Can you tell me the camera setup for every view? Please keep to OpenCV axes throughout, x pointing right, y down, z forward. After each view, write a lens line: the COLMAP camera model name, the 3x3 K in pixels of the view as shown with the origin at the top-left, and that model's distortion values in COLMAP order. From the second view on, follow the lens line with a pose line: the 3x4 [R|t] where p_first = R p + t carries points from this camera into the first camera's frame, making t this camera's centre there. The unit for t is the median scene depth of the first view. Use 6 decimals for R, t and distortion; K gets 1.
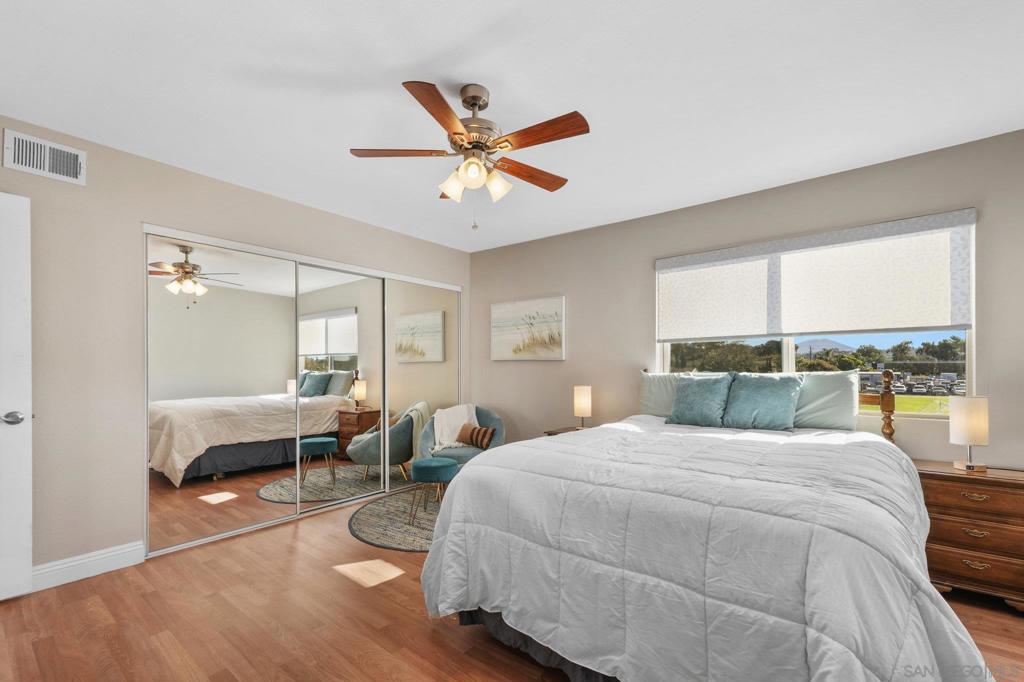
lens RADIAL K [[439.7, 0, 514.5], [0, 439.7, 359.6], [0, 0, 1]] dist [0.014597, 0.001537]
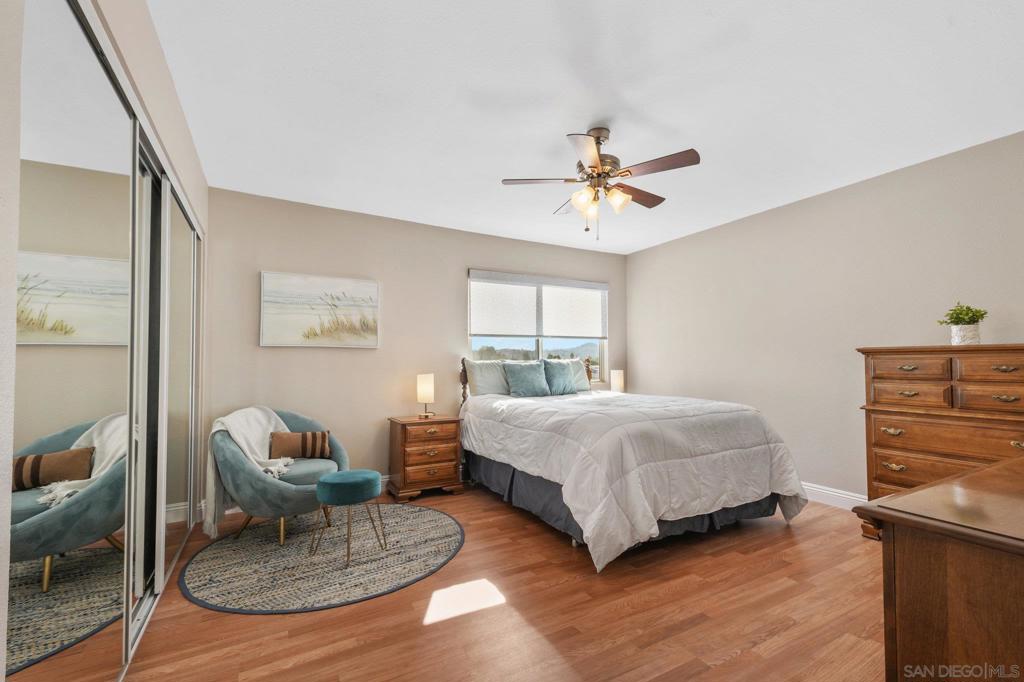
lens RADIAL K [[439.7, 0, 512.0], [0, 439.7, 349.6], [0, 0, 1]] dist [0.014597, 0.001537]
pose [[0.373834, 0.029212, 0.927035, -0.738273], [-0.009844, 0.999573, -0.027528, 0.029683], [-0.927443, 0.001165, 0.373962, 0.426858]]
